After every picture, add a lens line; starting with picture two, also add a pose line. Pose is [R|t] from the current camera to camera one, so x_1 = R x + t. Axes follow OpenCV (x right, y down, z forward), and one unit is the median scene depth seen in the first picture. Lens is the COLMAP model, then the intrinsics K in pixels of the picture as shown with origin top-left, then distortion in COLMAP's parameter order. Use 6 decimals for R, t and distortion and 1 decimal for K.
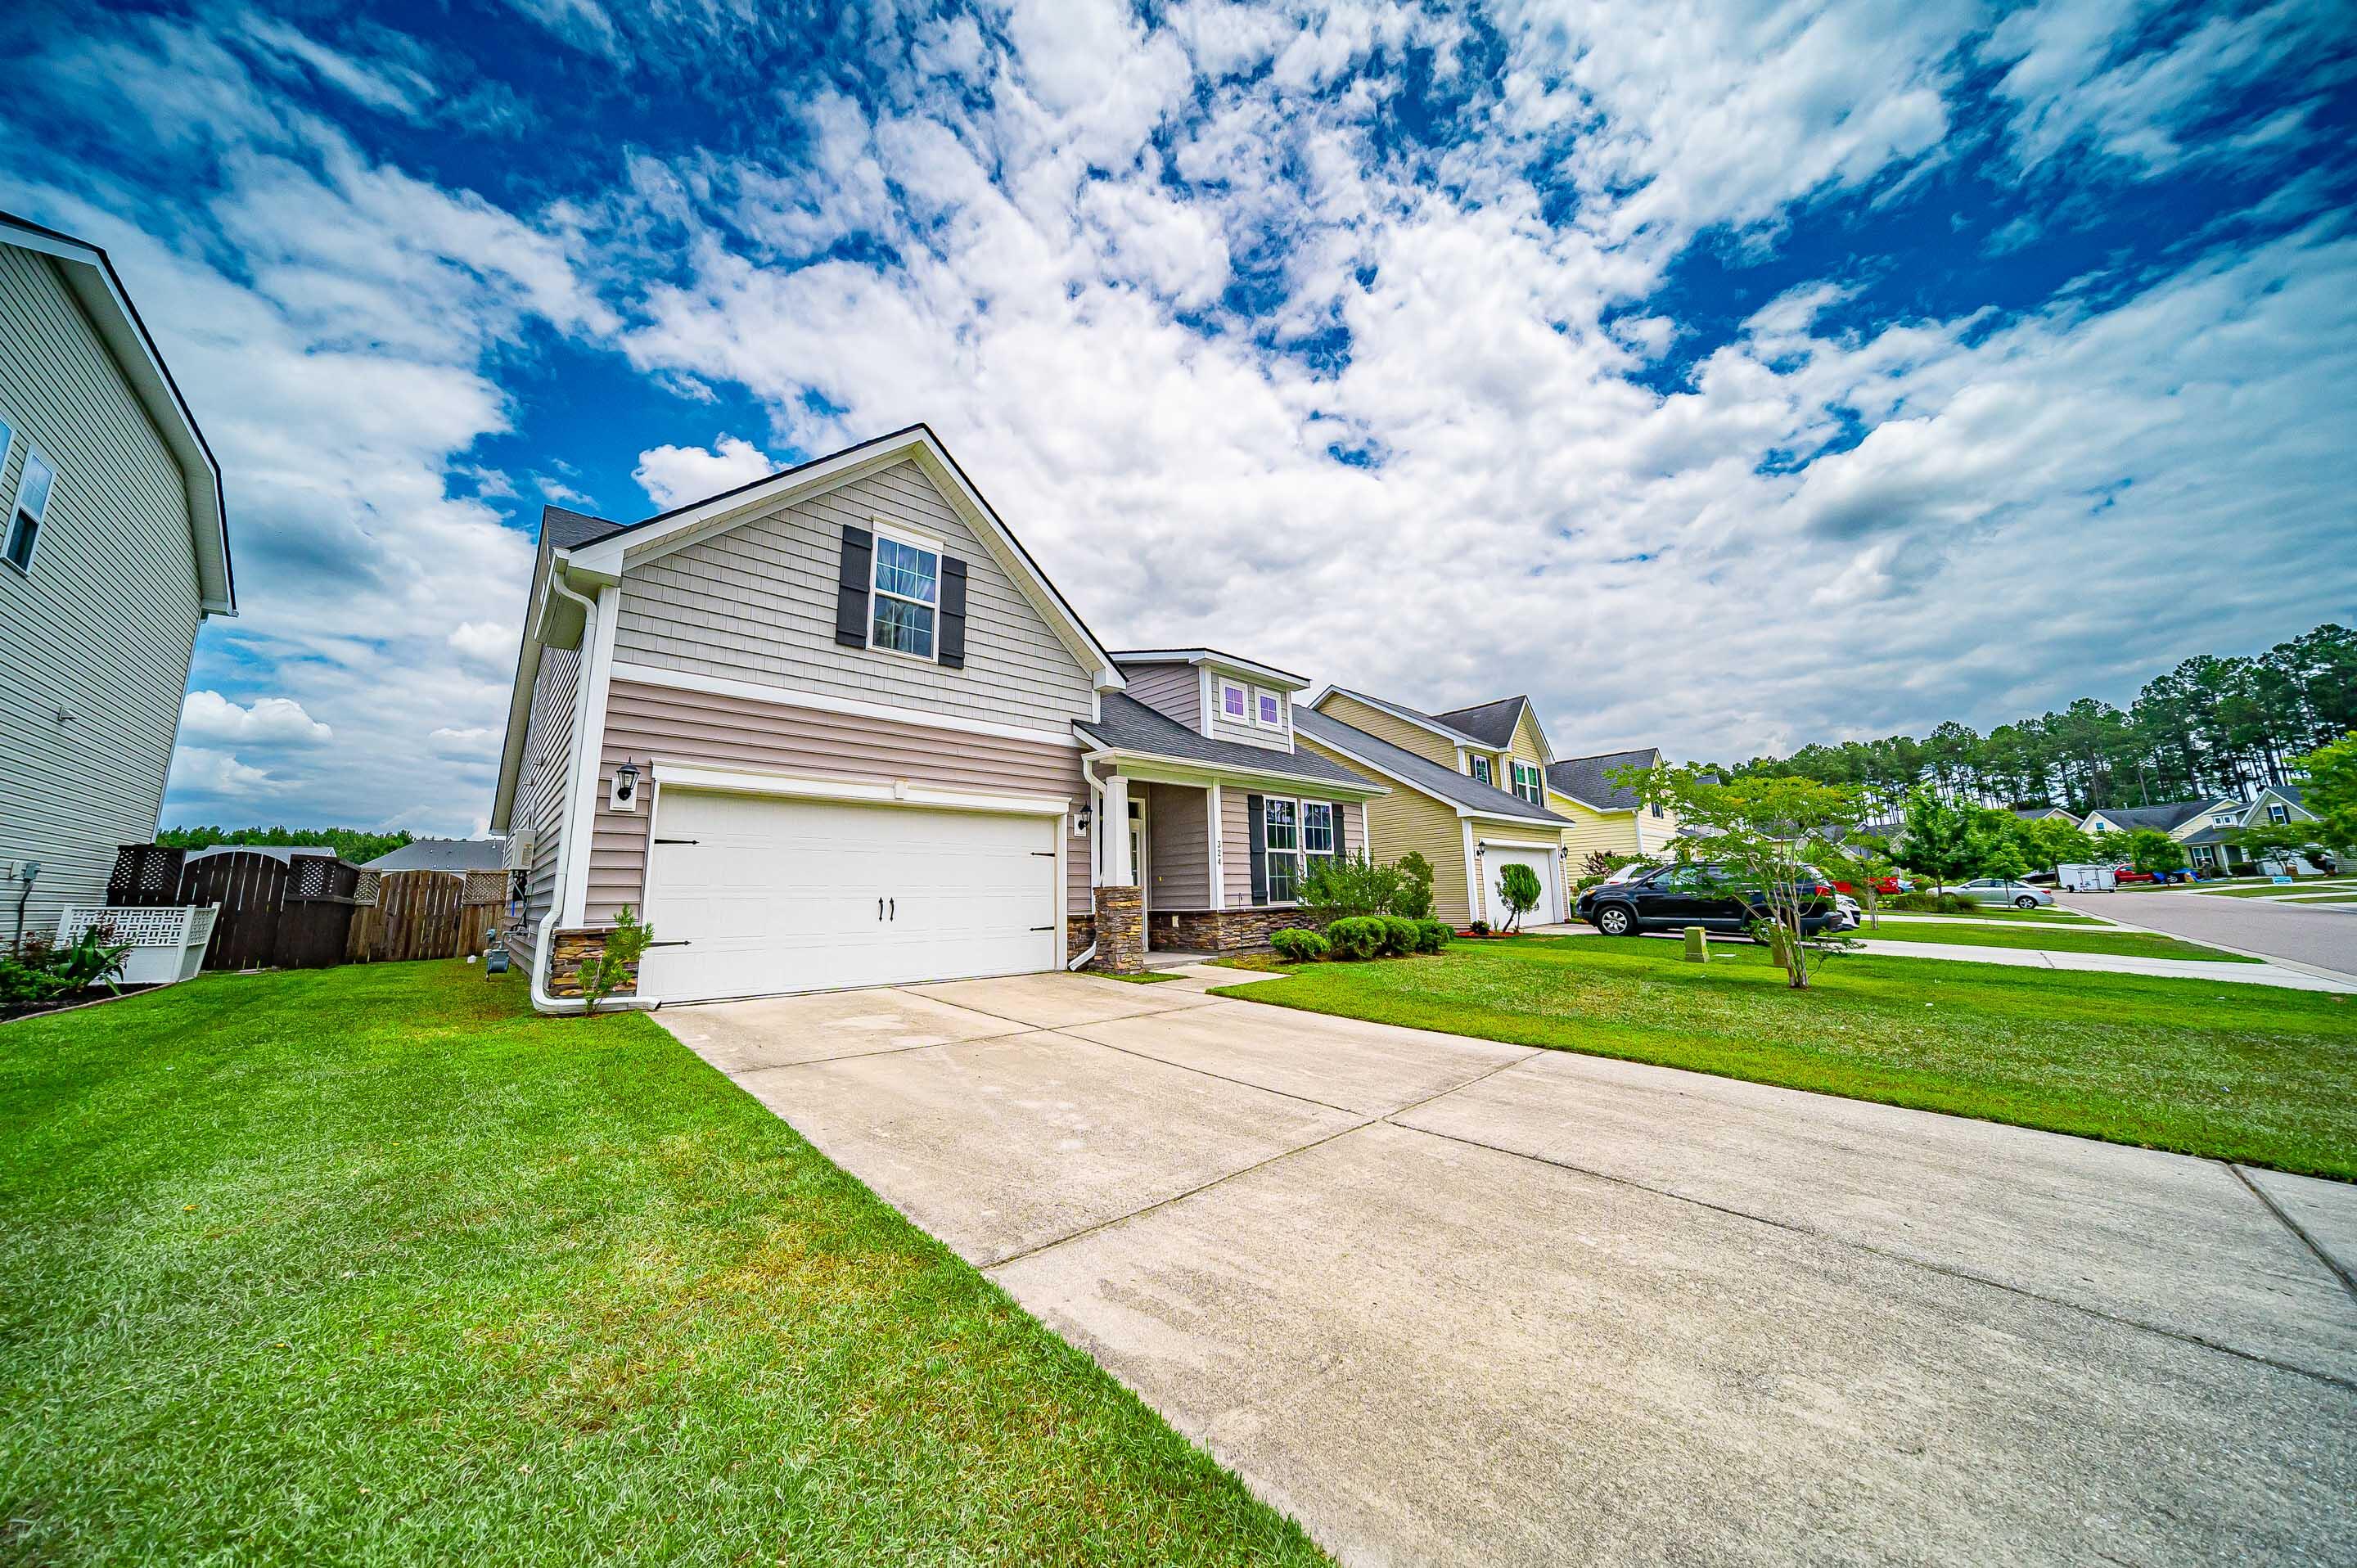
lens RADIAL K [[793.2, 0, 1178.5], [0, 793.2, 784.0], [0, 0, 1]] dist [0.000848, 0.000089]
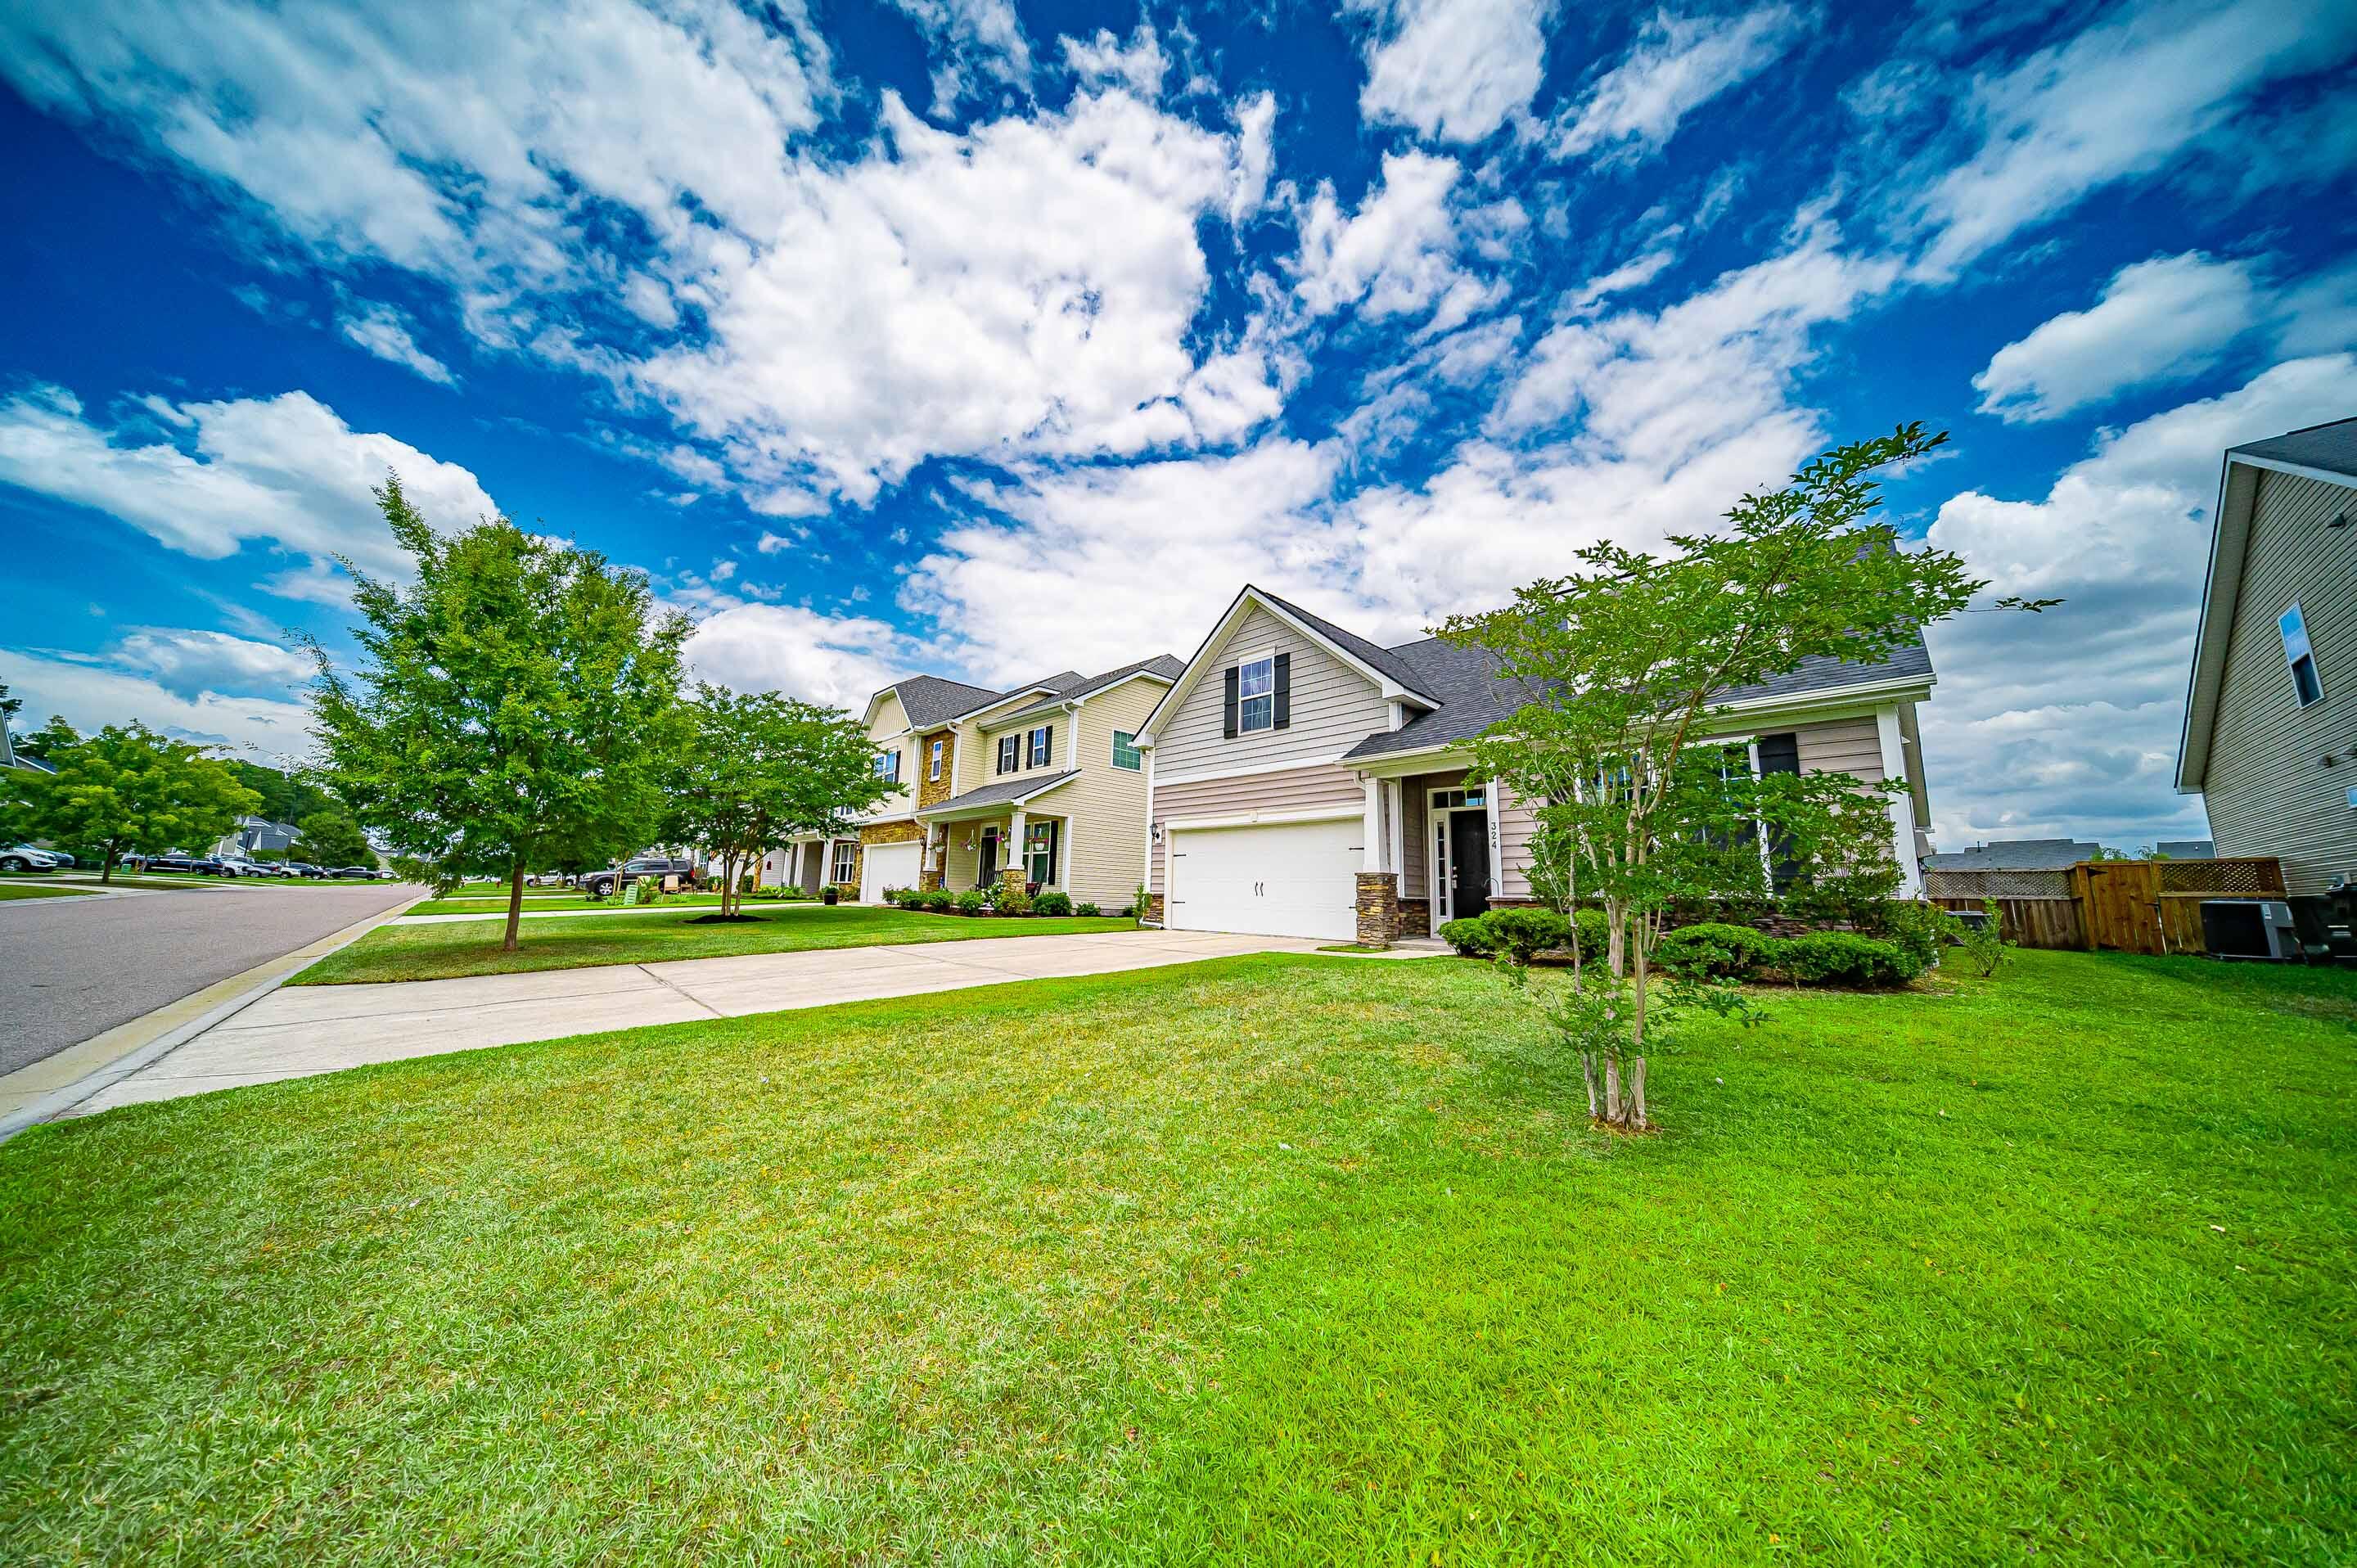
lens RADIAL K [[738.2, 0, 1148.5], [0, 738.2, 779.6], [0, 0, 1]] dist [0.000451, 0.000018]
pose [[-0.008155, -0.132943, -0.991090, 1.054400], [0.134080, 0.982028, -0.132831, 0.096105], [0.990937, -0.133968, 0.009817, 0.707302]]
